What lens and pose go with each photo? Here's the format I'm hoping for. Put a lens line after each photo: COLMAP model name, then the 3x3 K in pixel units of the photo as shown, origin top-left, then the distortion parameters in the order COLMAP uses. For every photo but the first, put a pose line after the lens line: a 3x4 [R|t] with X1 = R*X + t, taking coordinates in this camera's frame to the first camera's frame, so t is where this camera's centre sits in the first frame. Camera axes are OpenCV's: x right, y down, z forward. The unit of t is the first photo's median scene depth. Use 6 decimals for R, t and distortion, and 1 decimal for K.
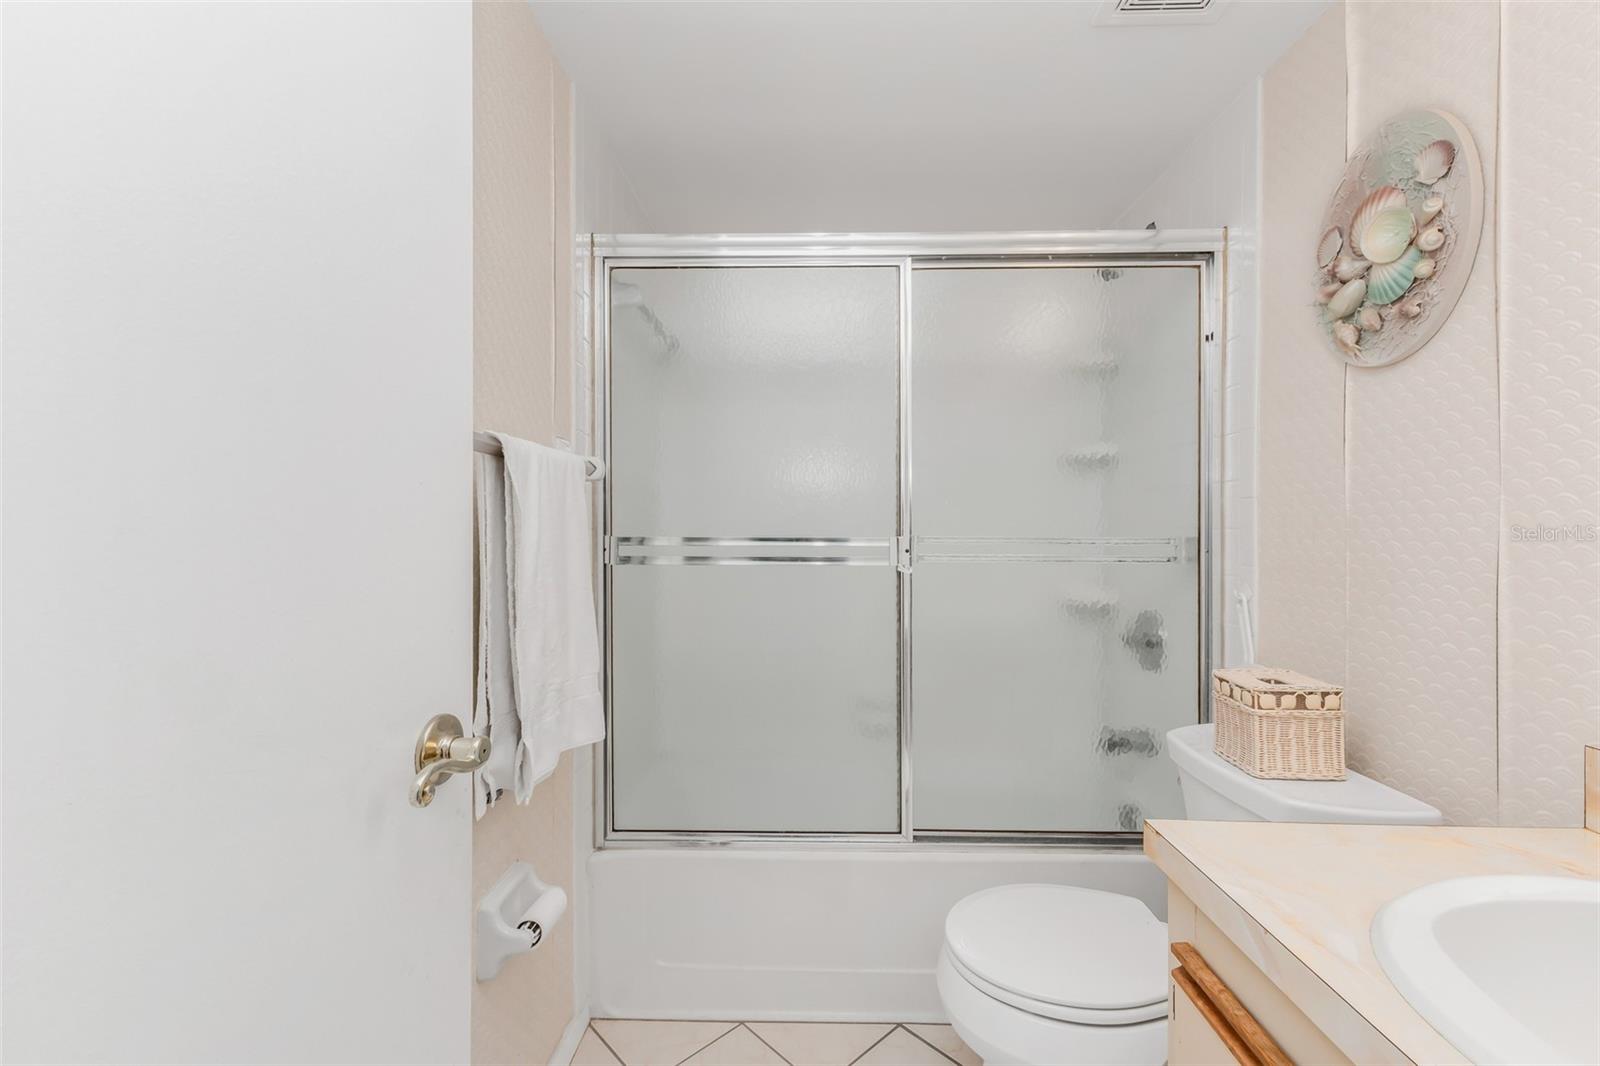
lens RADIAL K [[704.9, 0, 797.8], [0, 704.9, 523.1], [0, 0, 1]] dist [0.024619, 0.000321]
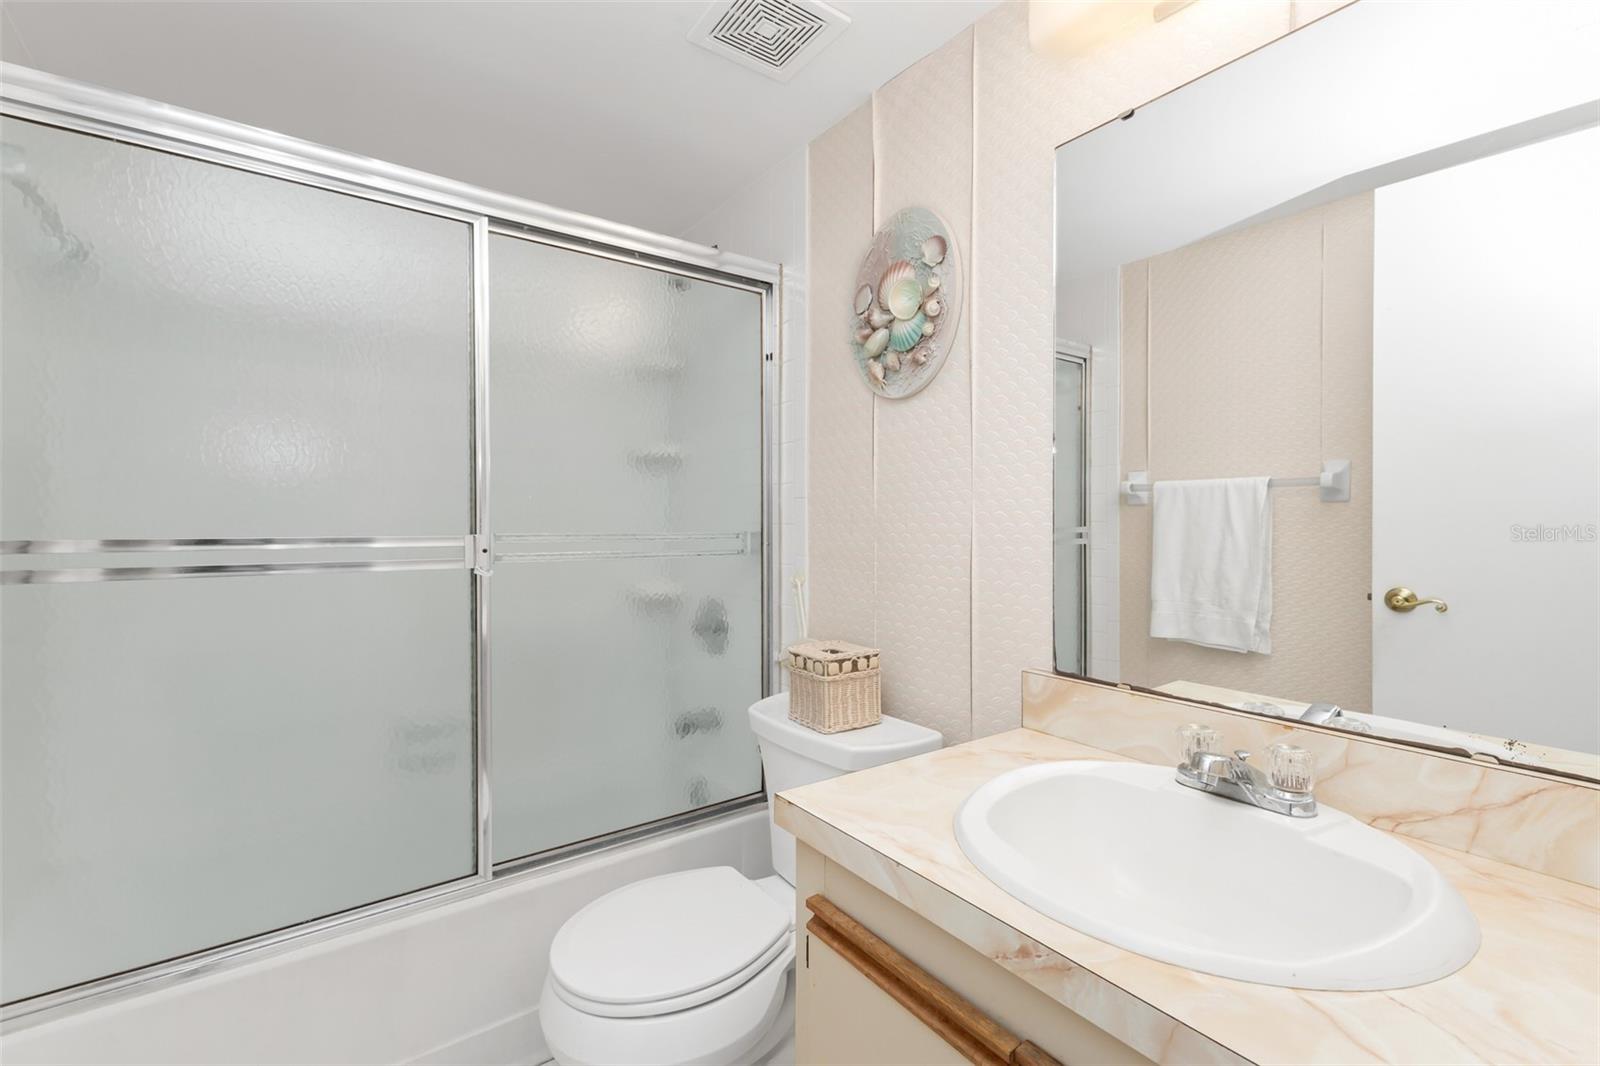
lens RADIAL K [[704.9, 0, 797.8], [0, 704.9, 523.1], [0, 0, 1]] dist [0.024619, 0.000321]
pose [[0.798501, -0.002904, 0.601986, -0.095403], [-0.000687, 0.999983, 0.005736, -0.001241], [-0.601993, -0.004994, 0.798486, 0.085678]]
